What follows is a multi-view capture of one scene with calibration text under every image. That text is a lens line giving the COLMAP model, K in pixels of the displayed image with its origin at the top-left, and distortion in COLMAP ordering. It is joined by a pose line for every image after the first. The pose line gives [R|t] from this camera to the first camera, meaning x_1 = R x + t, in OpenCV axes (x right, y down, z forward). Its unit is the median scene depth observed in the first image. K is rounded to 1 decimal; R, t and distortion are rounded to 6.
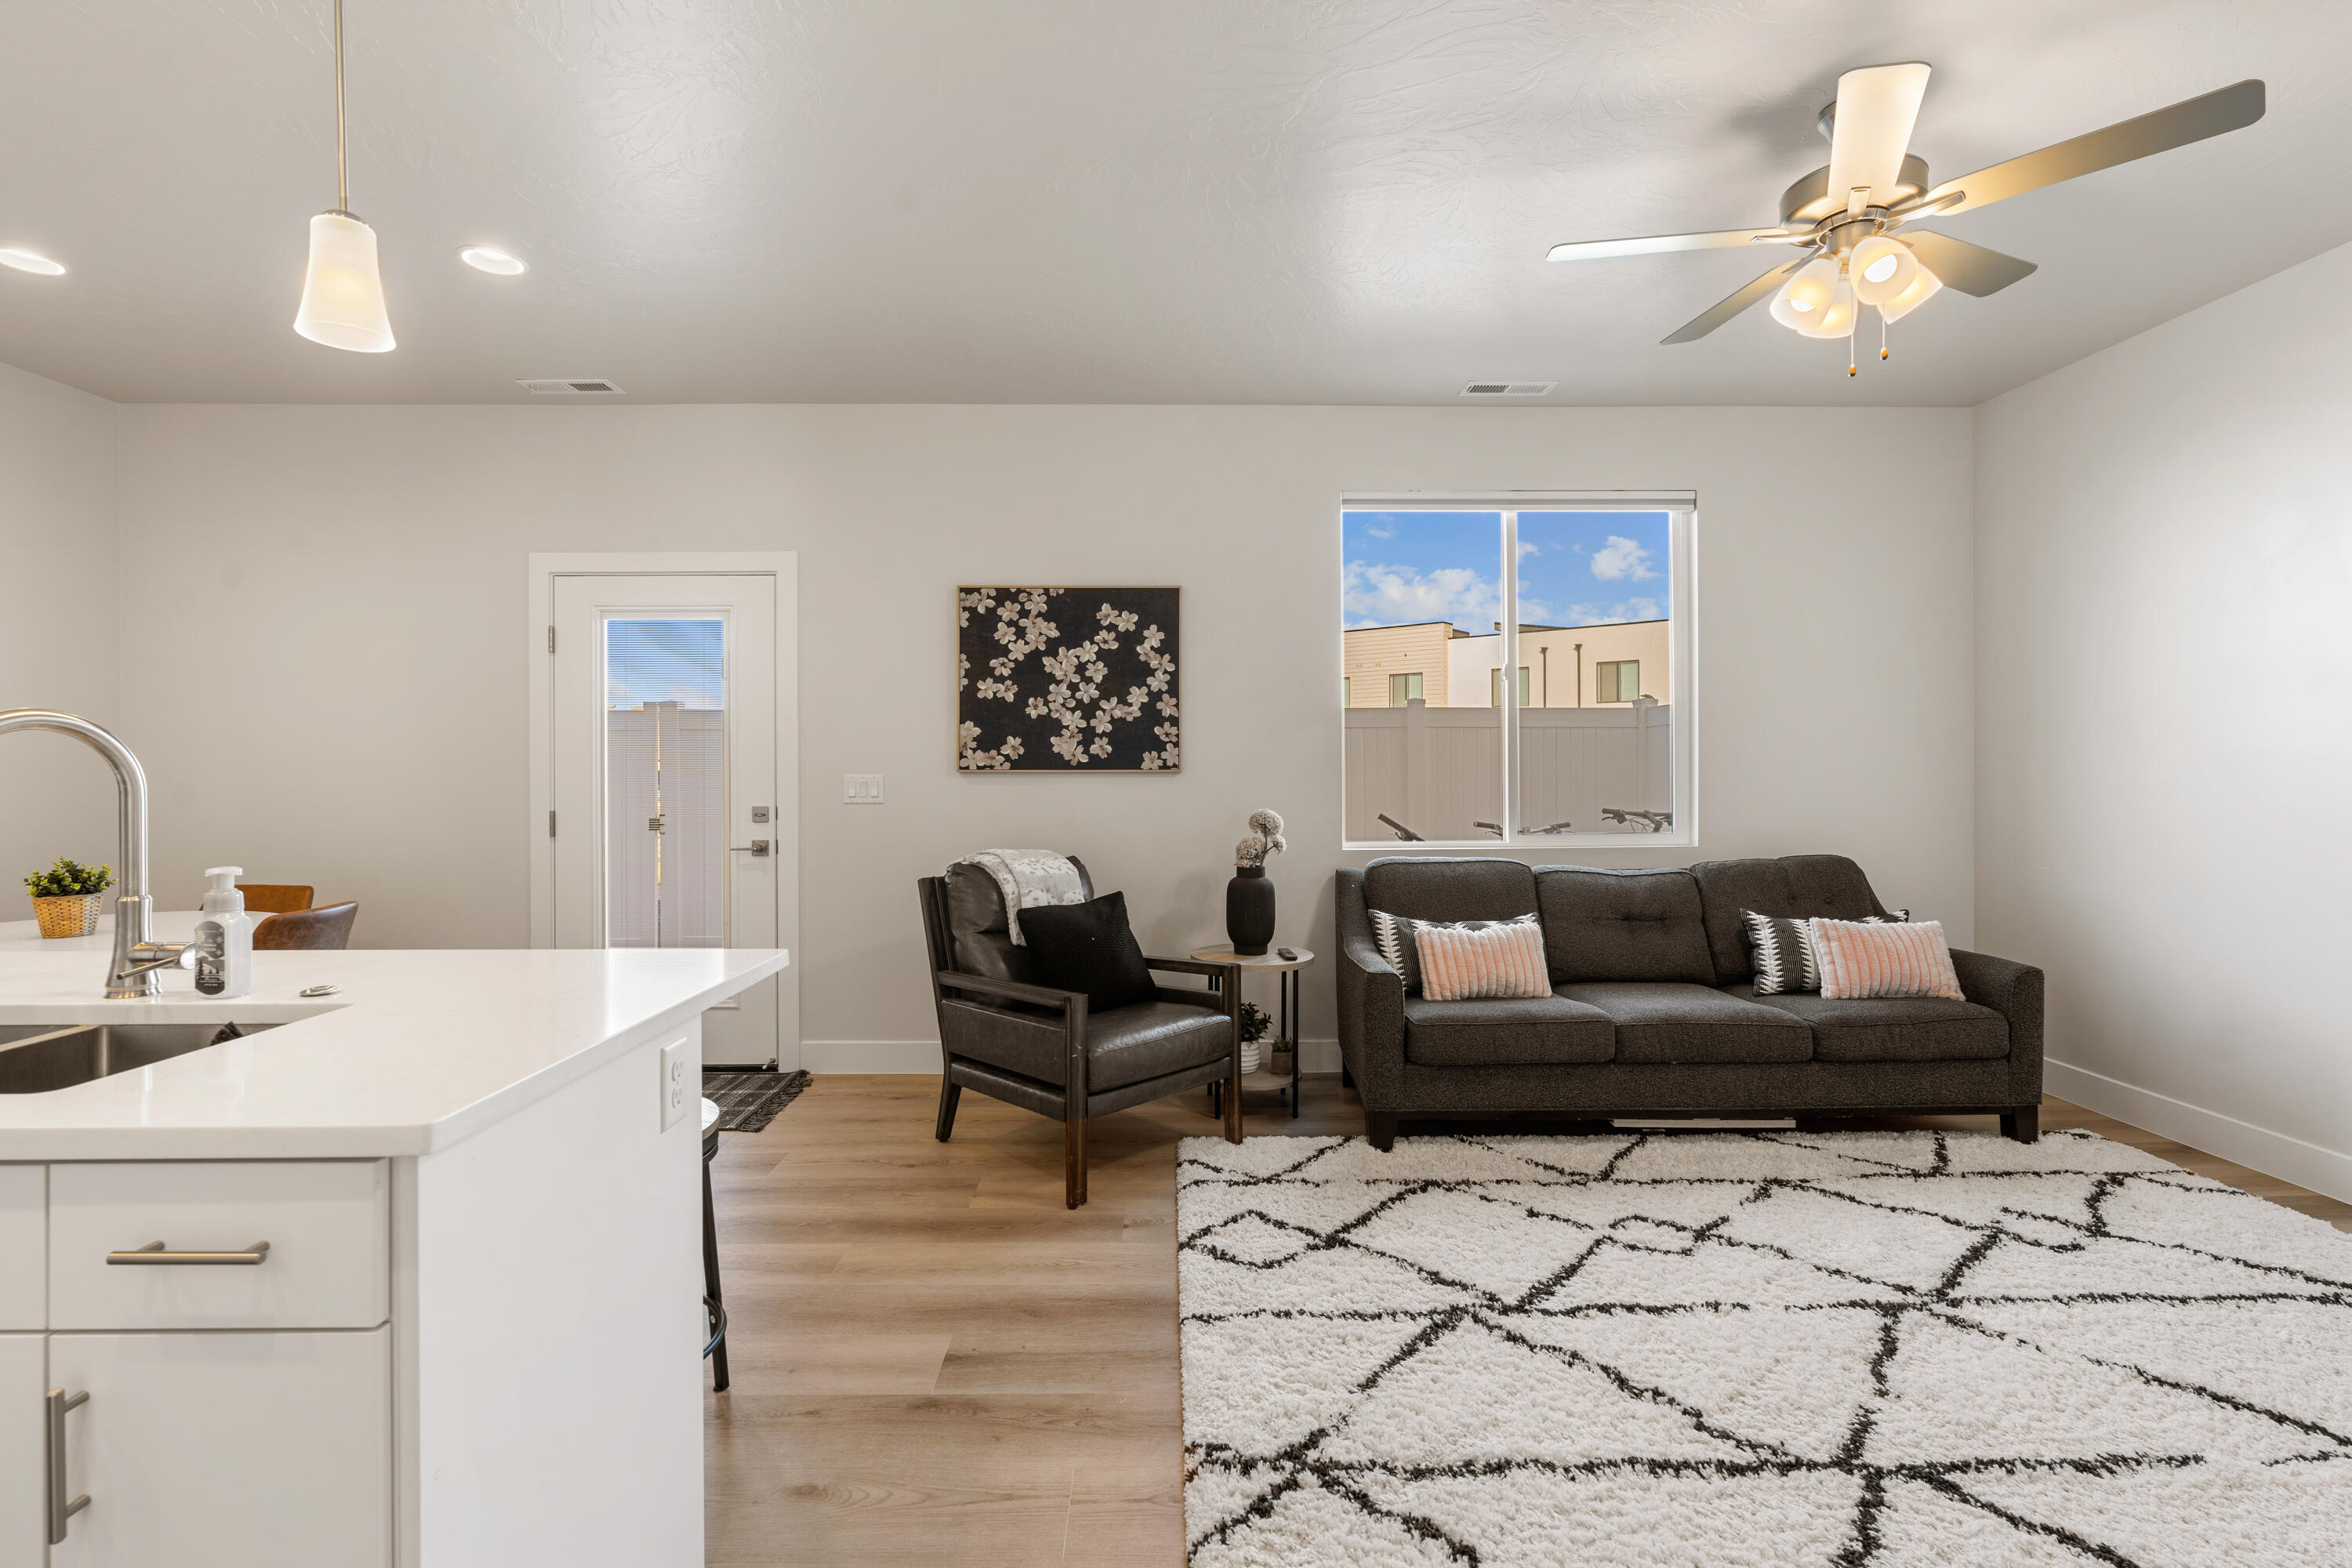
lens RADIAL K [[1071.2, 0, 1179.4], [0, 1071.2, 768.9], [0, 0, 1]] dist [-0.003108, 0.000154]
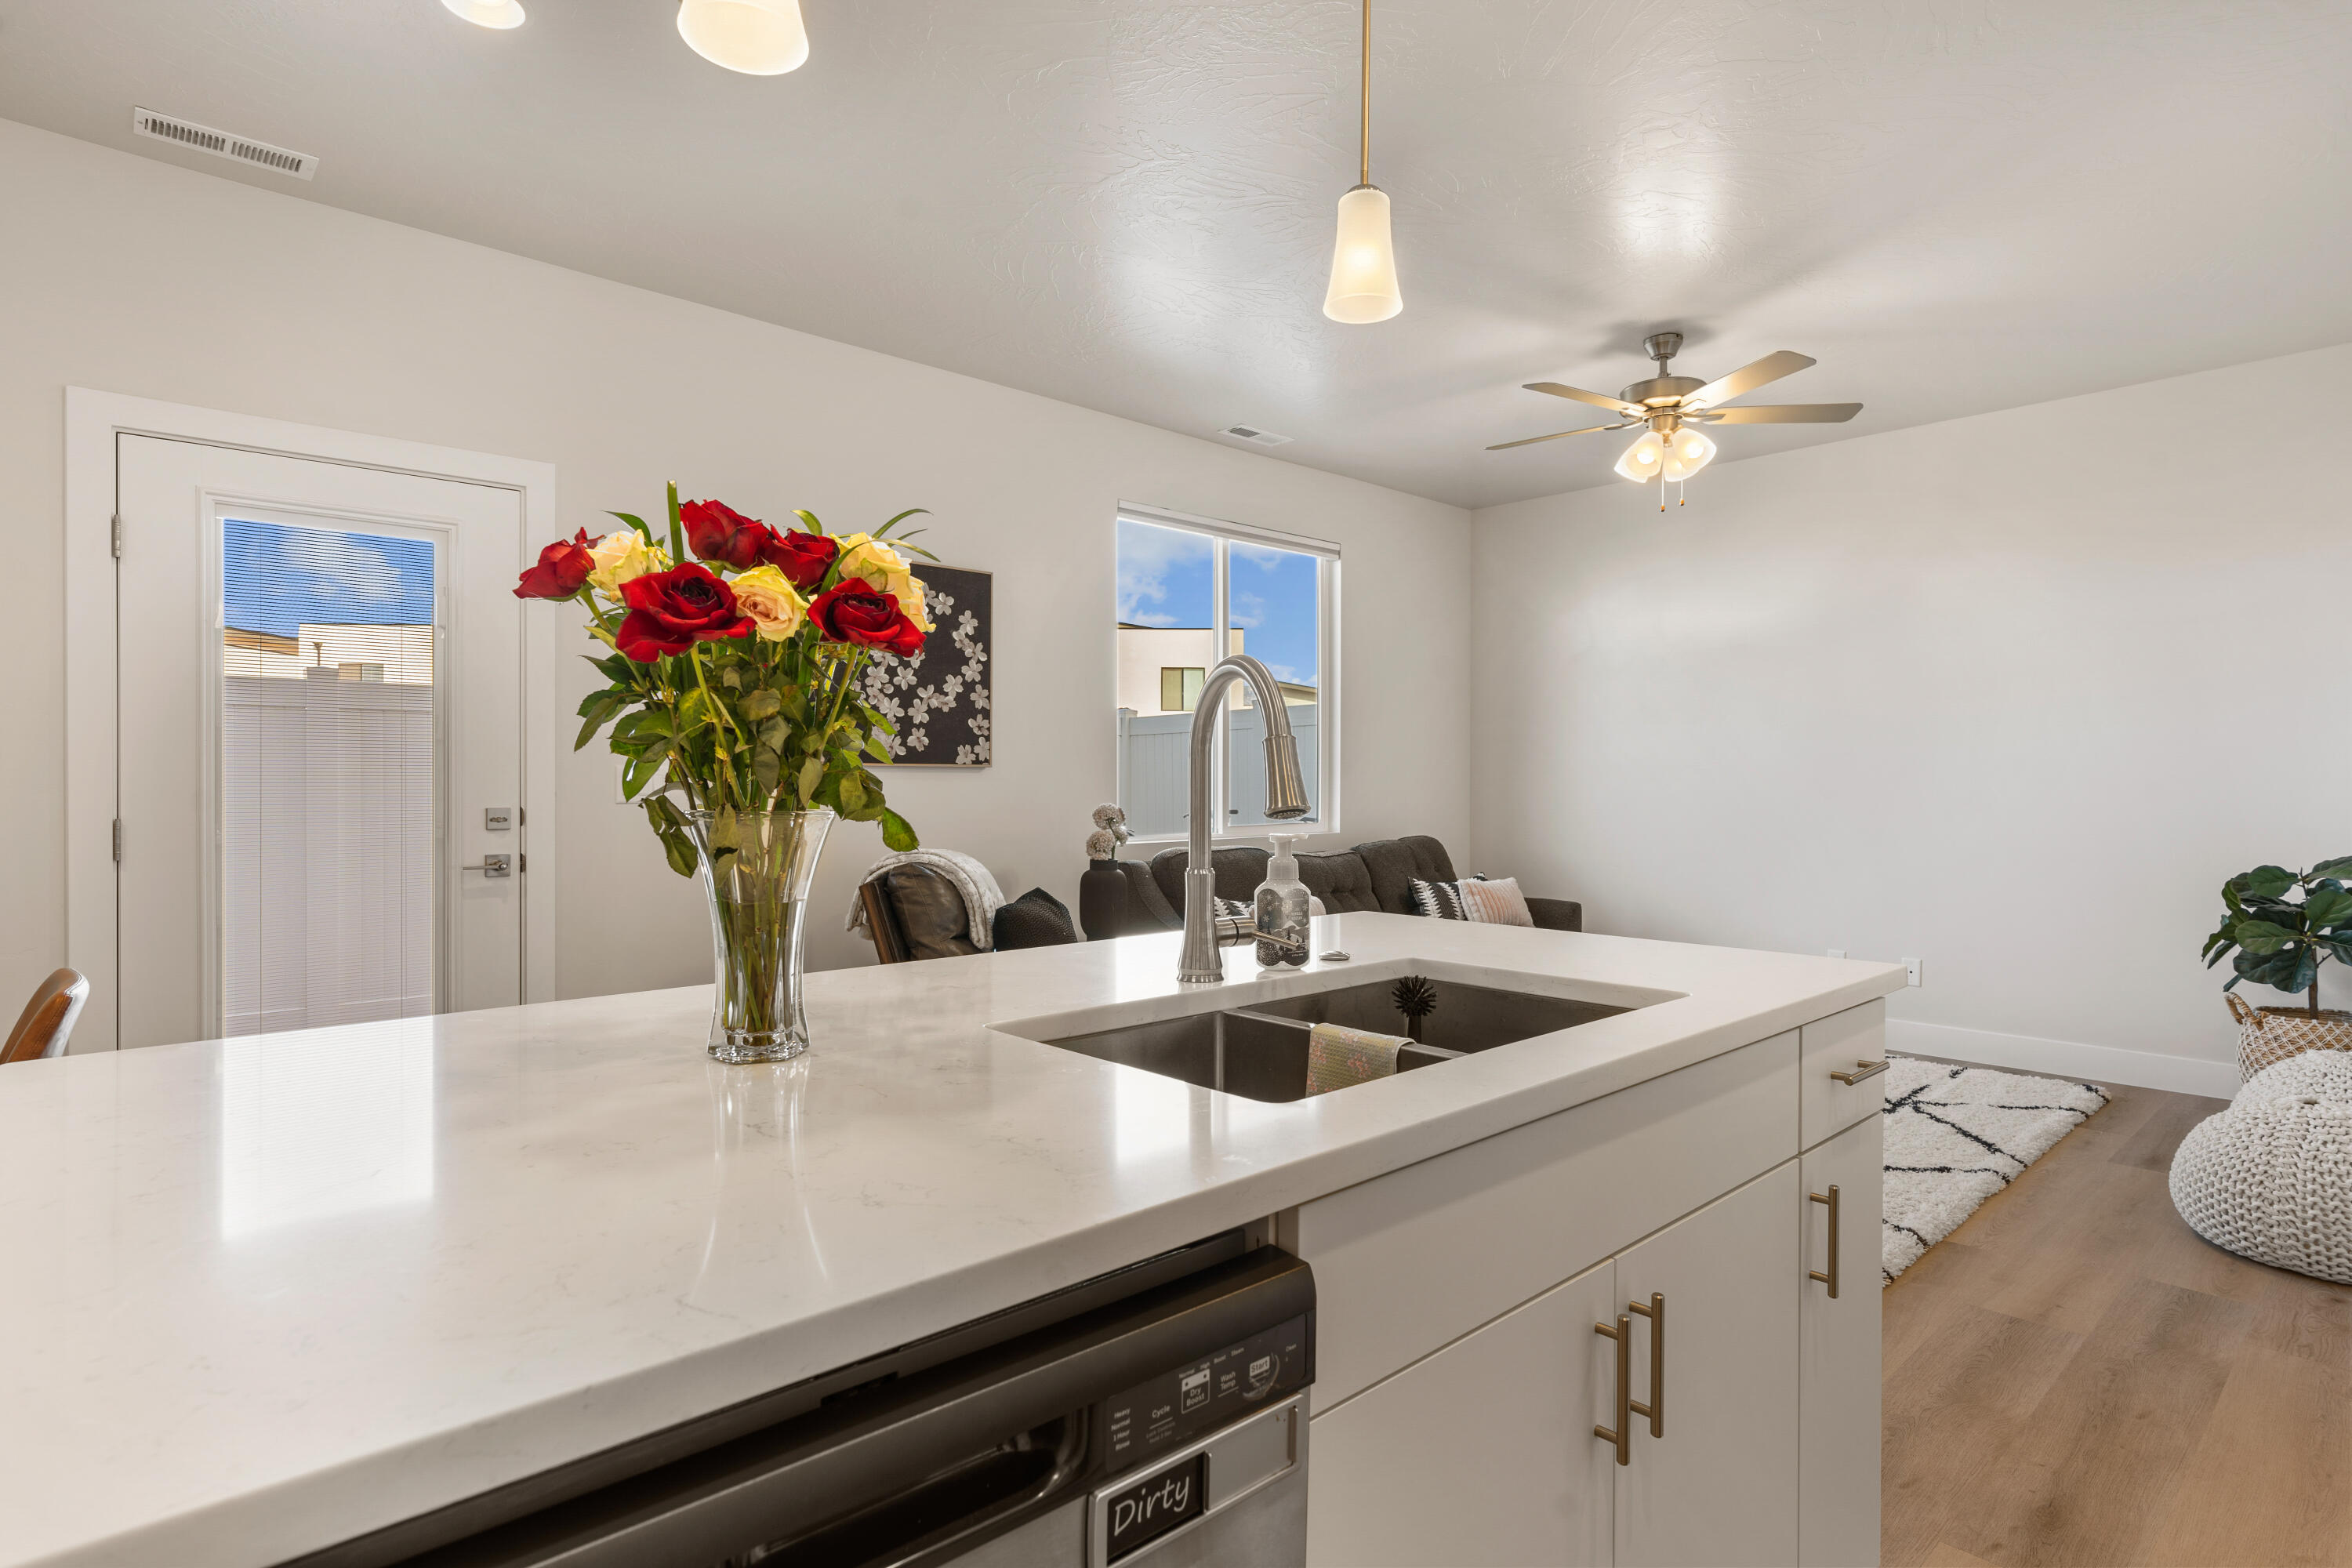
lens RADIAL K [[1202.6, 0, 1160.9], [0, 1202.6, 782.3], [0, 0, 1]] dist [0.001824, 0.000145]
pose [[0.752039, 0.003023, 0.659112, -0.592793], [-0.003483, 0.999994, -0.000613, 0.016388], [-0.659110, -0.001835, 0.752045, 0.093865]]
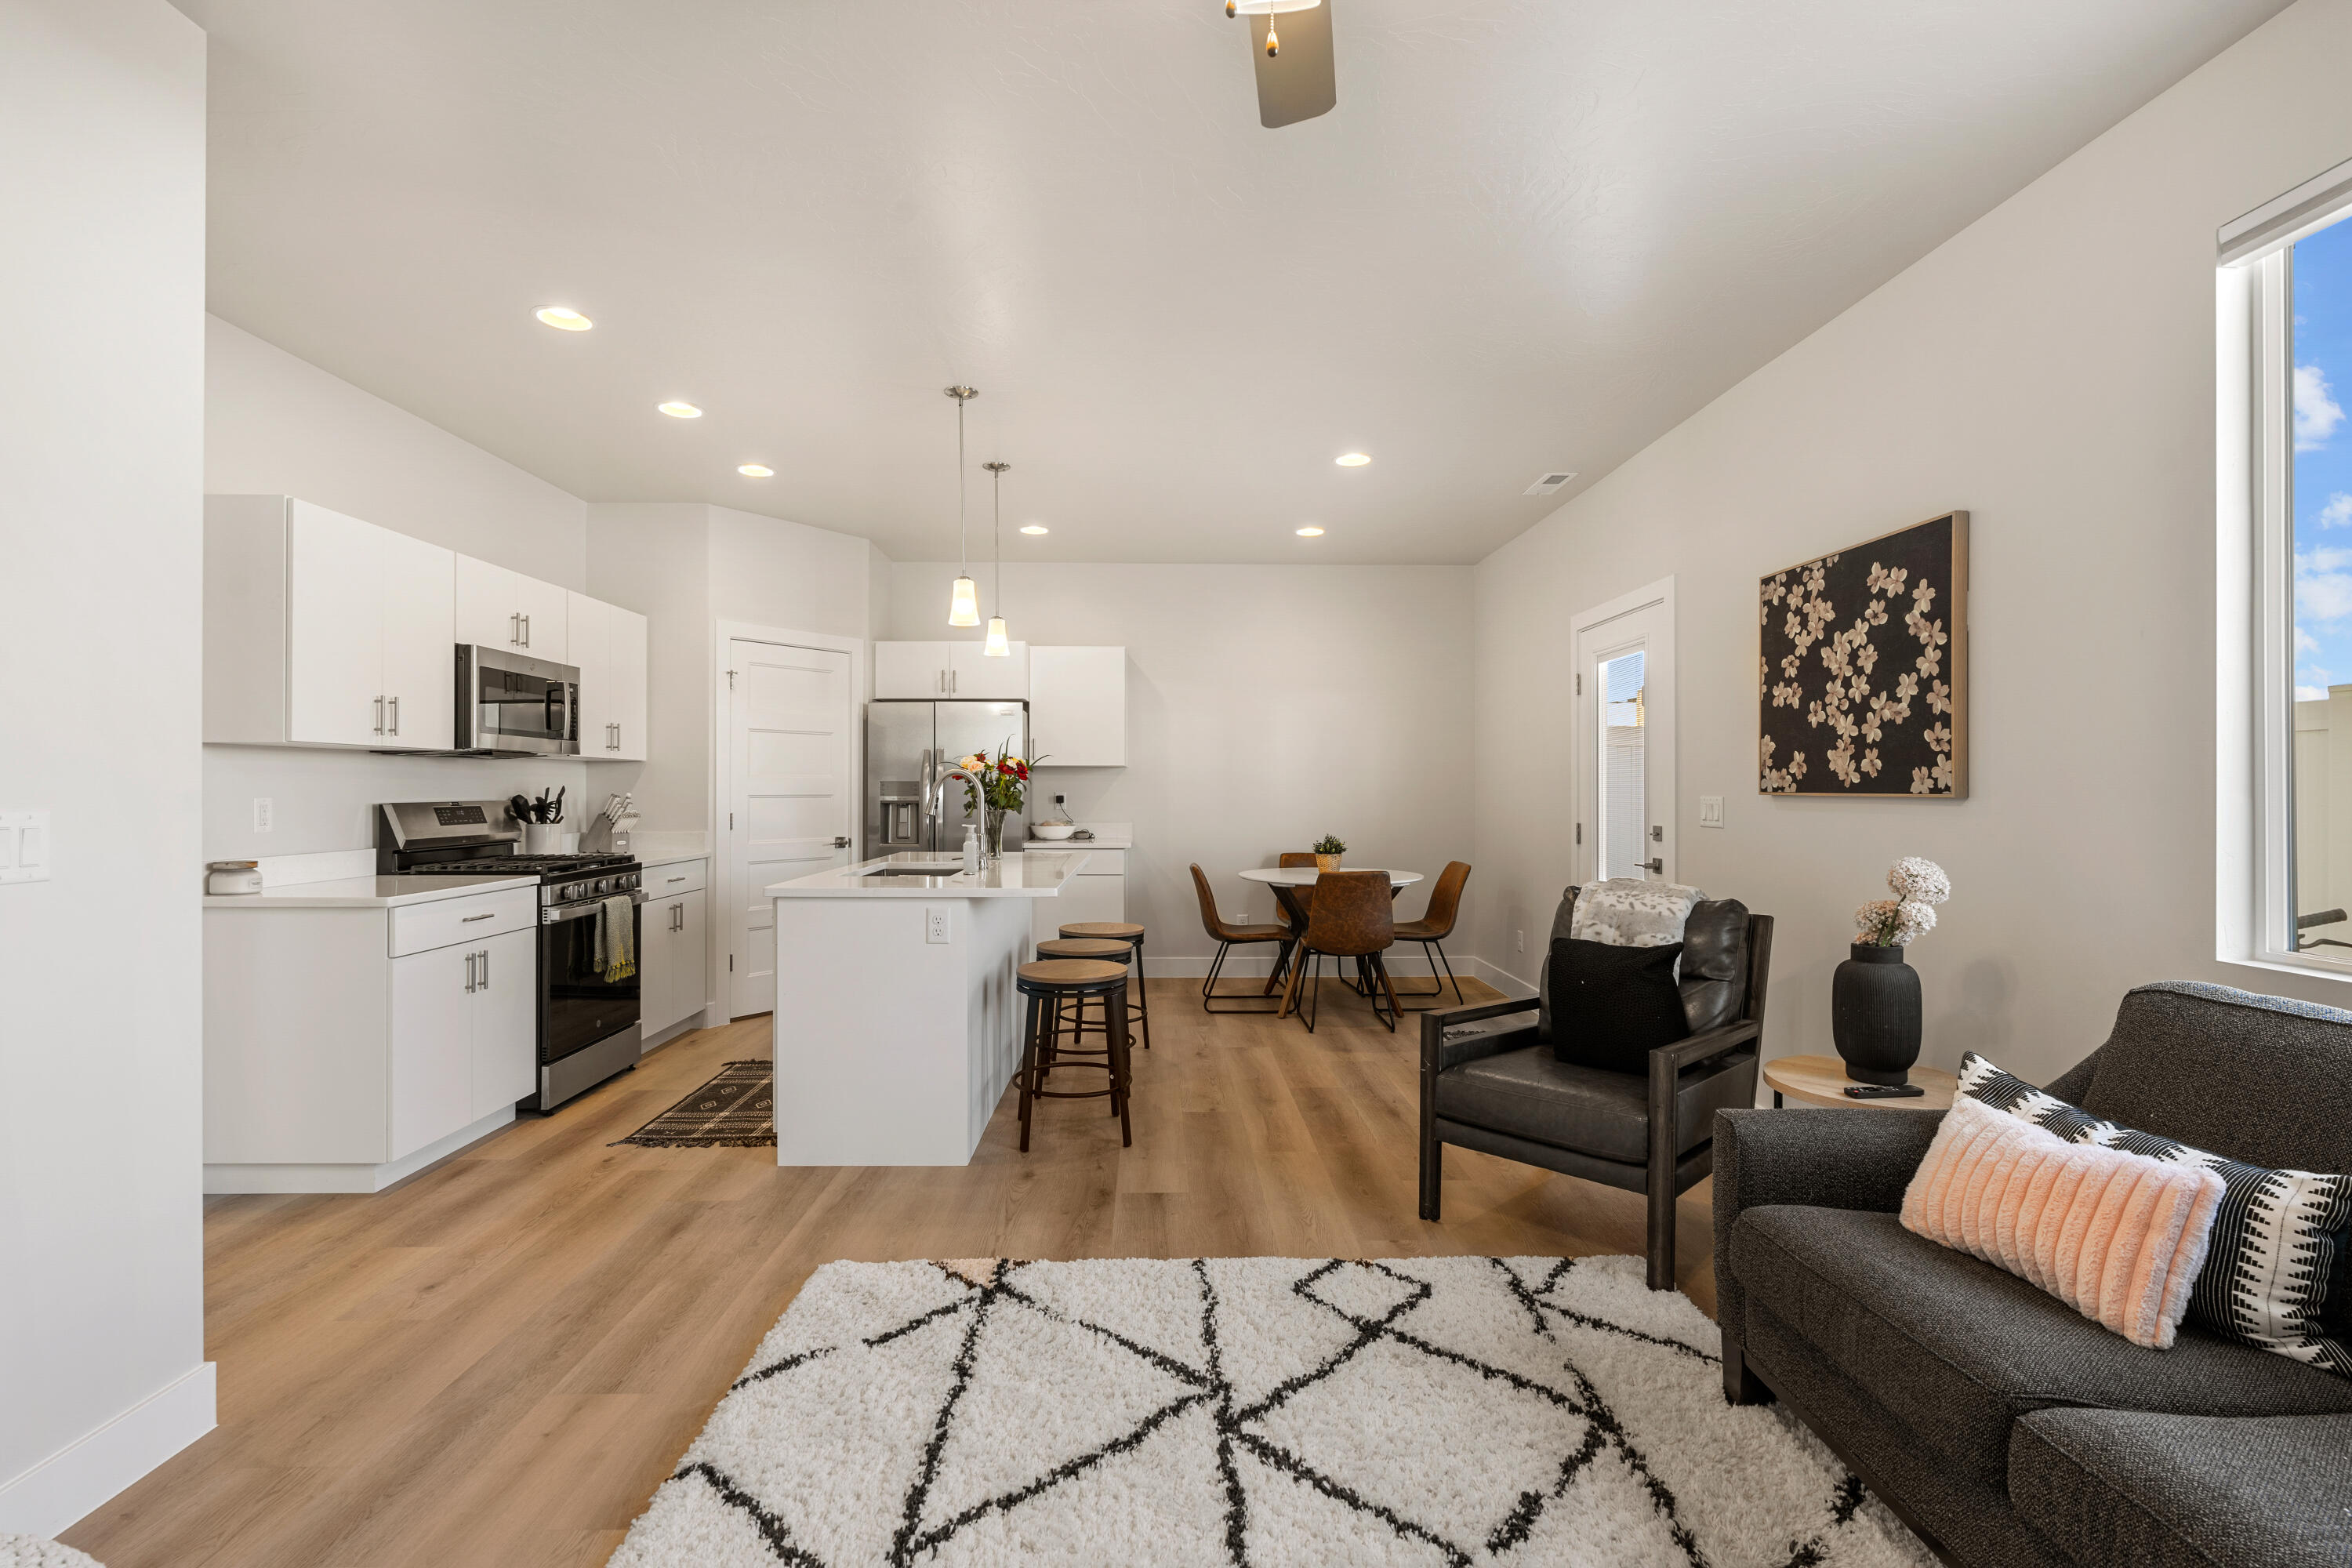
lens RADIAL K [[1063.0, 0, 1176.0], [0, 1063.0, 784.0], [0, 0, 1]] dist [-0.007895, 0.000627]
pose [[0.005878, -0.000334, -0.999983, 0.640030], [-0.003385, 0.999994, -0.000354, -0.003785], [0.999977, 0.003387, 0.005877, 0.526286]]
